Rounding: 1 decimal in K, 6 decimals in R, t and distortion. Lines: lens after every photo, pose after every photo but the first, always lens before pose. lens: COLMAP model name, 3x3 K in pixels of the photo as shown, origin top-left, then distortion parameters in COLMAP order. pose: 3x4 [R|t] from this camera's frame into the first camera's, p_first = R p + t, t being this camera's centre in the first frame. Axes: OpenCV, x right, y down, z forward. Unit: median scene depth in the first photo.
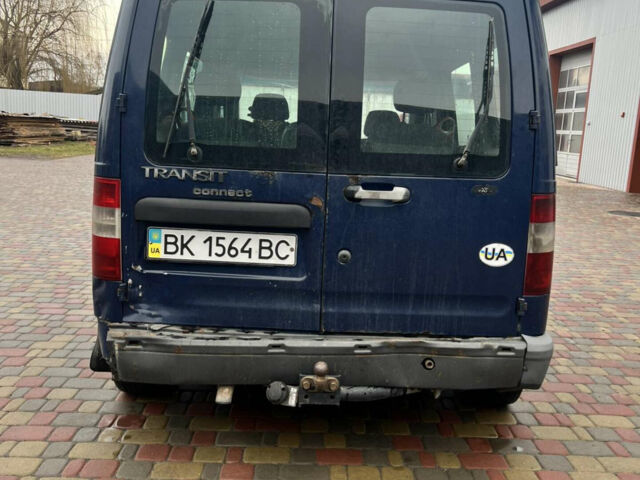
lens RADIAL K [[649.0, 0, 320.0], [0, 649.0, 240.0], [0, 0, 1]] dist [0.160456, -0.537798]
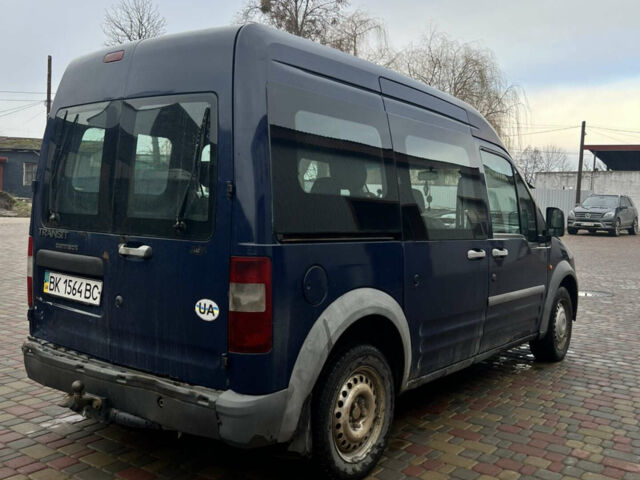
lens RADIAL K [[649.0, 0, 320.0], [0, 649.0, 240.0], [0, 0, 1]] dist [0.160456, -0.537798]
pose [[0.785348, 0.017969, -0.618793, 1.097267], [-0.110749, 0.987531, -0.111881, 0.008627], [0.609067, 0.156397, 0.777546, 0.241158]]
